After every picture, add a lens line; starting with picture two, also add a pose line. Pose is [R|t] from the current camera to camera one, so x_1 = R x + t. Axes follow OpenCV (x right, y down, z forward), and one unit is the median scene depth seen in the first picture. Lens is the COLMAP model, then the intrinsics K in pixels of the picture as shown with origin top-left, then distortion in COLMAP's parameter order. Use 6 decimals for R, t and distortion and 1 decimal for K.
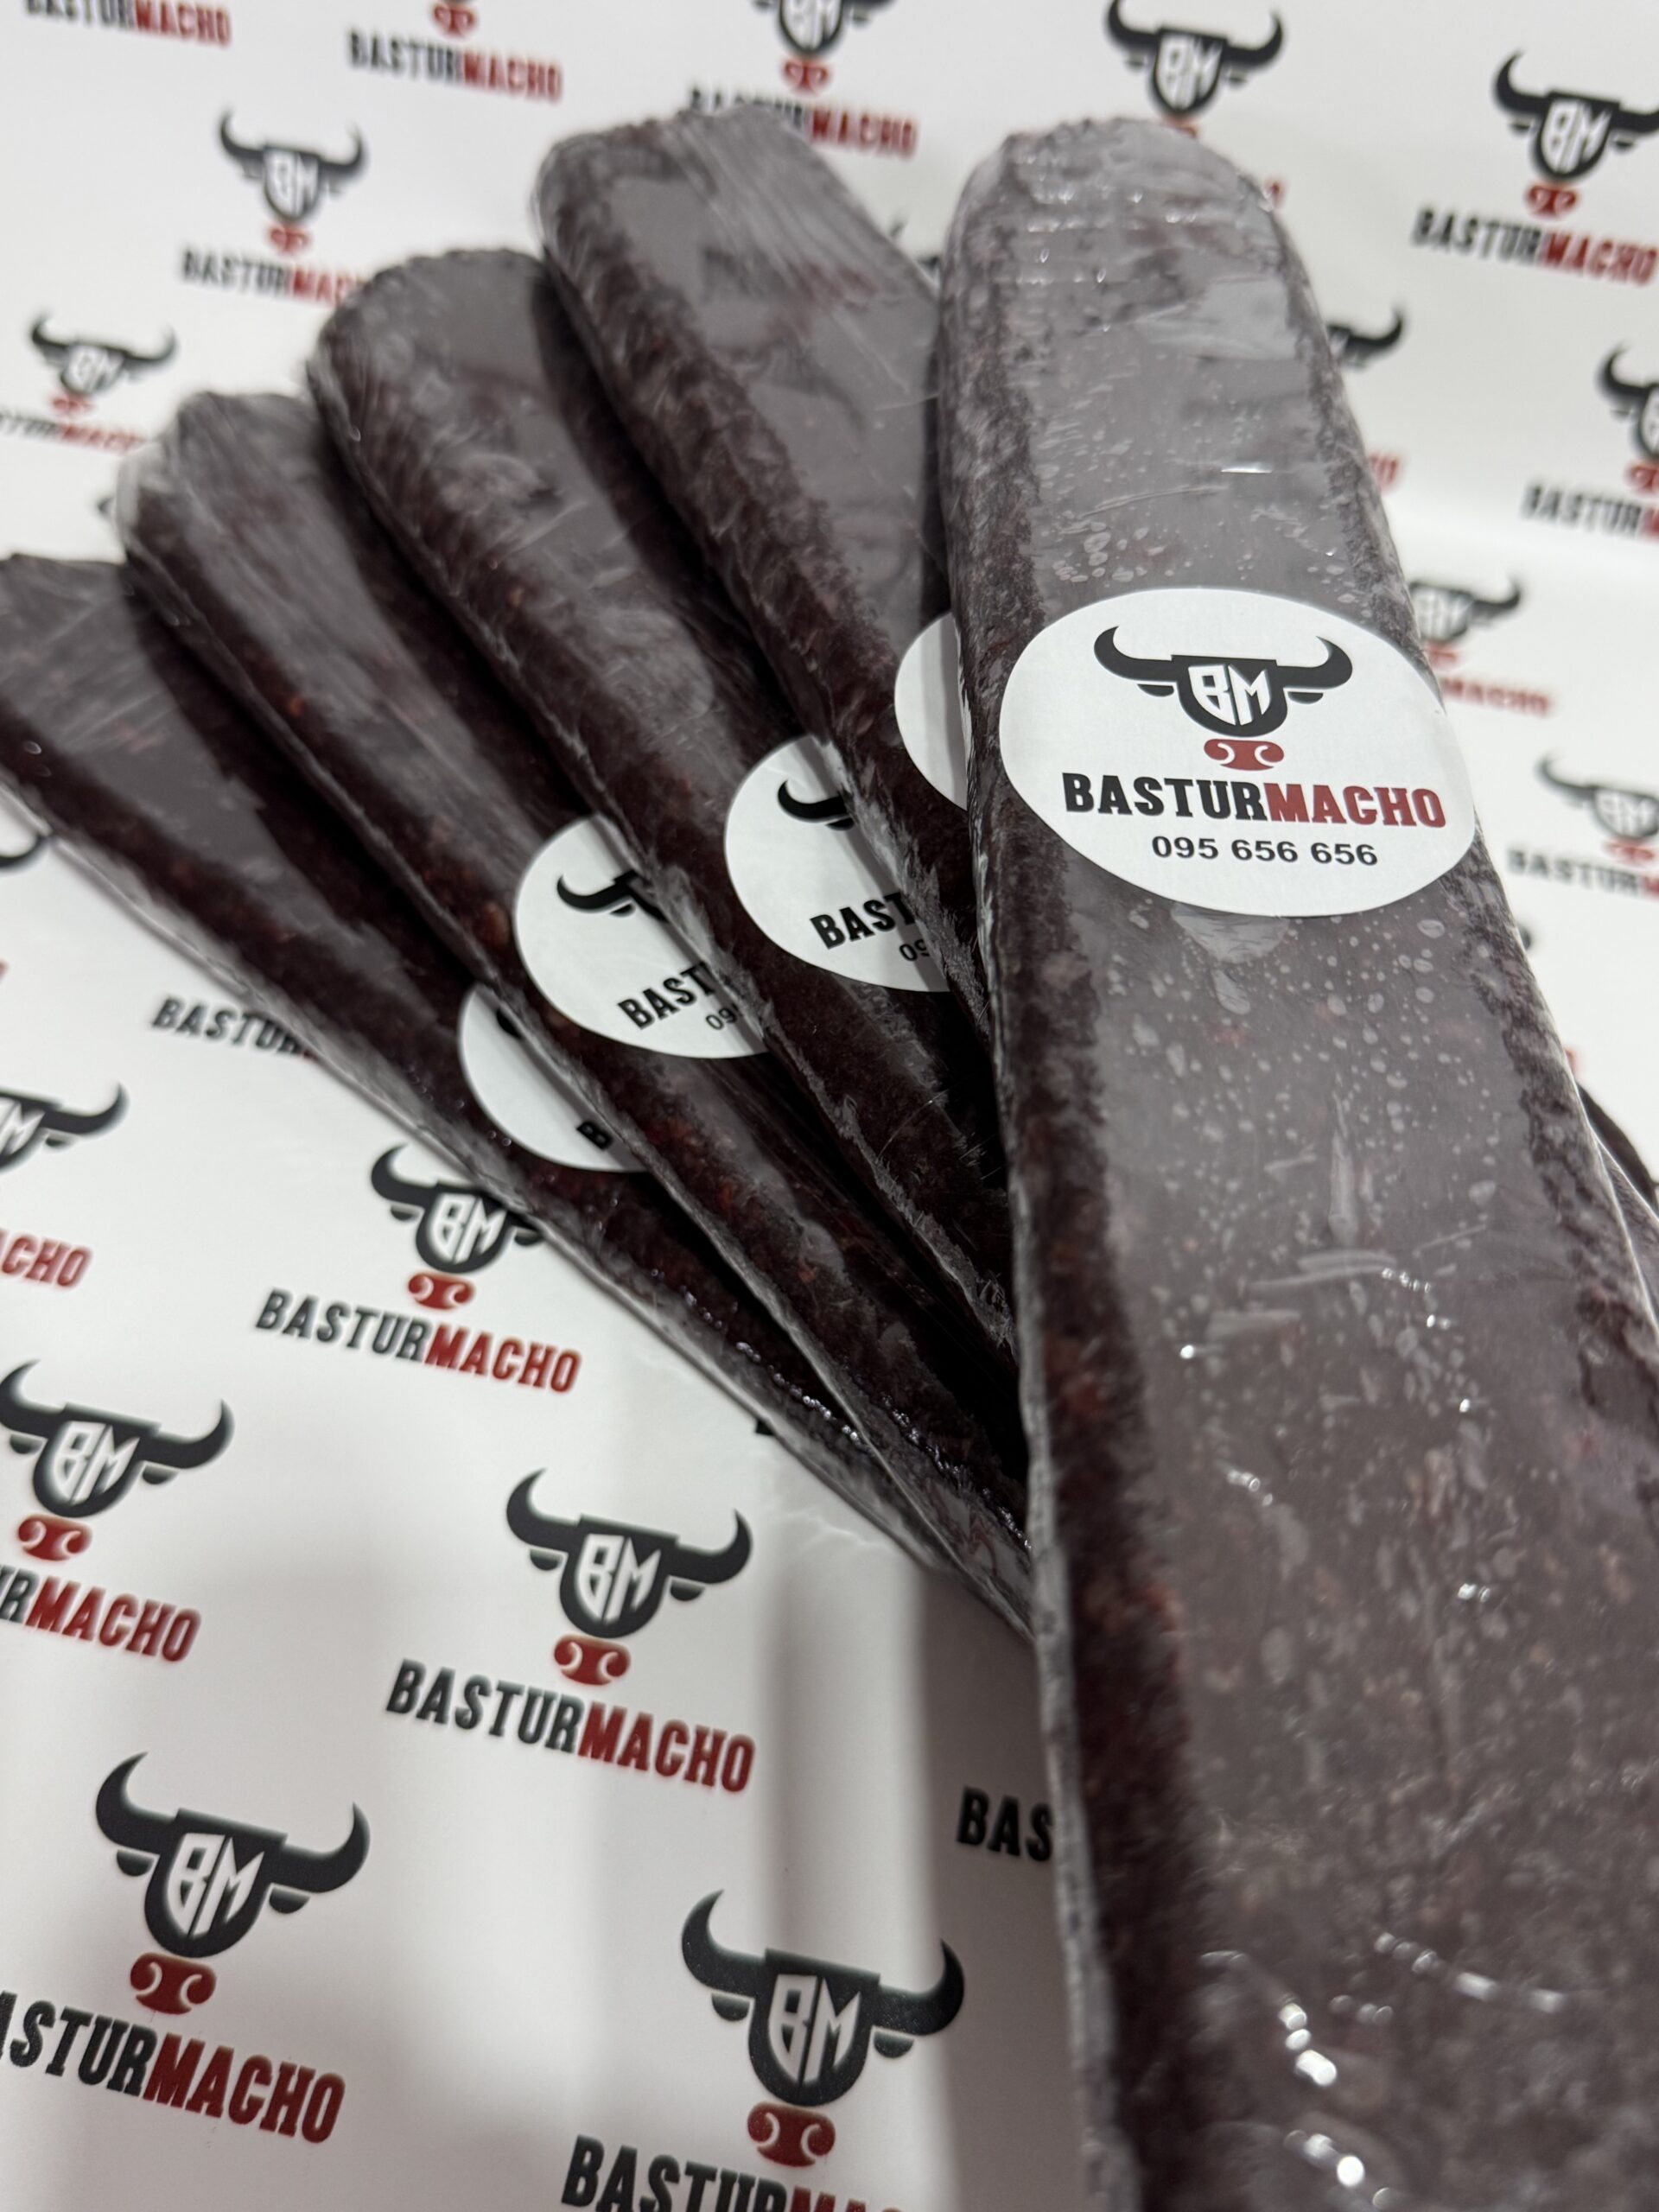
lens RADIAL K [[1928.7, 0, 777.6], [0, 1928.7, 1051.9], [0, 0, 1]] dist [0.150695, -0.511197]
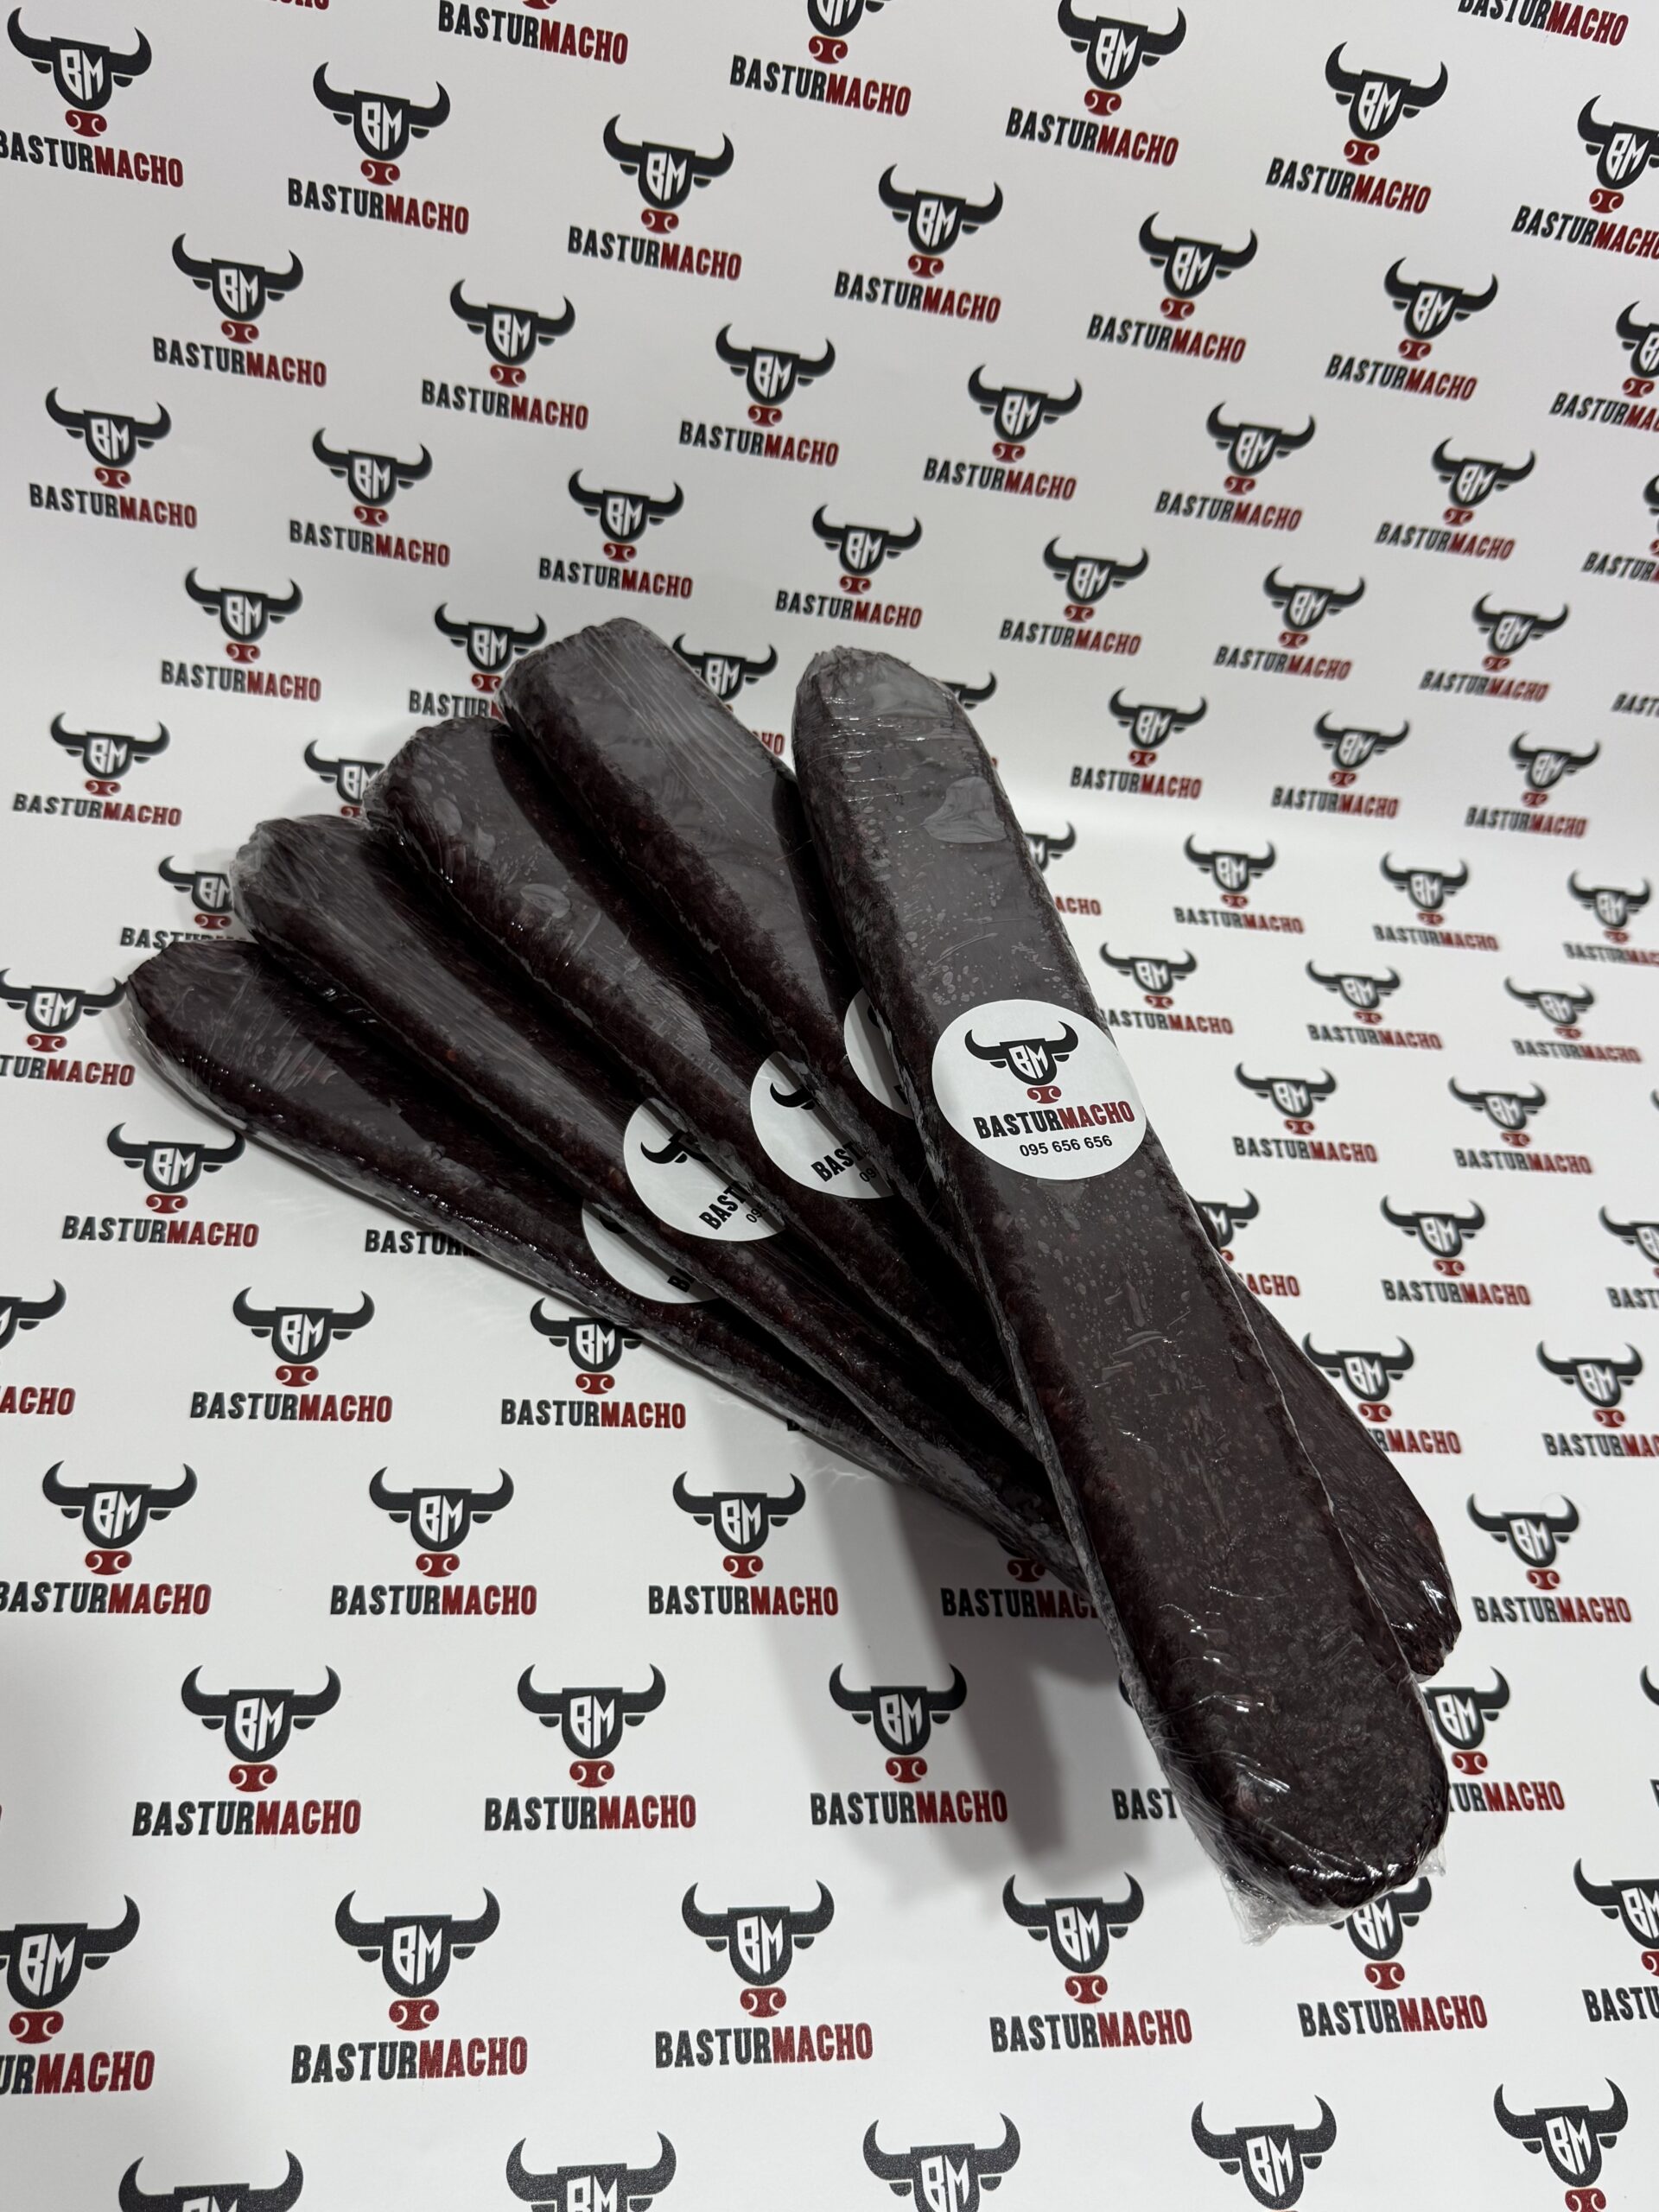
lens RADIAL K [[1928.7, 0, 777.6], [0, 1928.7, 1051.9], [0, 0, 1]] dist [0.150695, -0.511197]
pose [[0.953978, -0.134569, 0.267987, -0.519421], [0.118093, 0.990032, 0.076755, -0.335839], [-0.275644, -0.041576, 0.960360, -0.836991]]
